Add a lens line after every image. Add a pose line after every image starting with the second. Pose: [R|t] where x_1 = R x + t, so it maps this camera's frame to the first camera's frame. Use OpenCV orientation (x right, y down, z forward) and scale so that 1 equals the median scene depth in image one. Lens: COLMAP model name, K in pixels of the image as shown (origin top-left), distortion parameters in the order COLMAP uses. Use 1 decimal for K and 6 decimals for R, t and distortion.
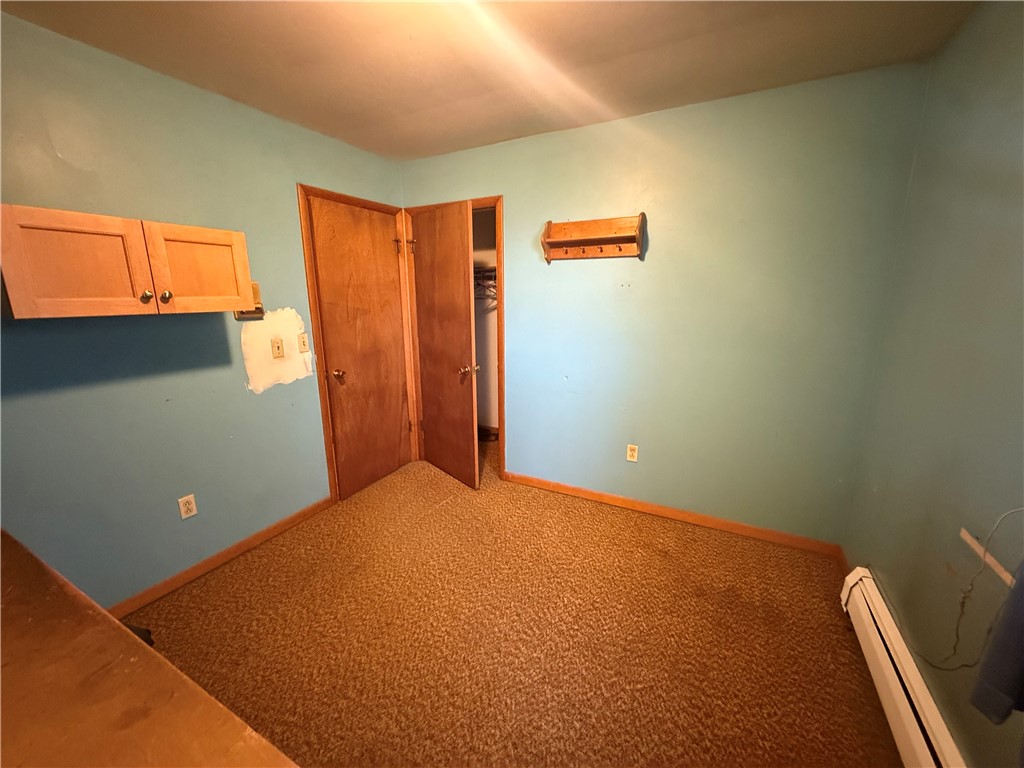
lens RADIAL K [[408.5, 0, 512.0], [0, 408.5, 384.0], [0, 0, 1]] dist [0.000398, 0.000452]
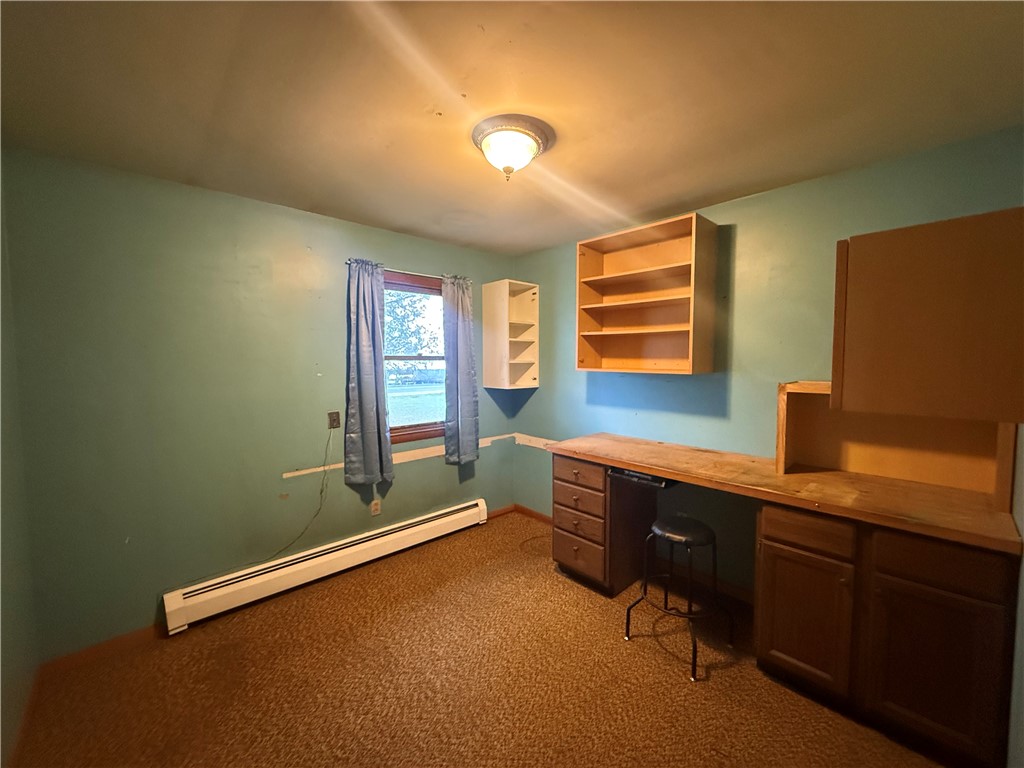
lens RADIAL K [[408.5, 0, 512.0], [0, 408.5, 384.0], [0, 0, 1]] dist [0.000398, 0.000452]
pose [[-0.945613, -0.012577, 0.325052, -0.486598], [0.077280, 0.961958, 0.262038, -0.383318], [-0.315982, 0.272906, -0.908668, 1.646675]]
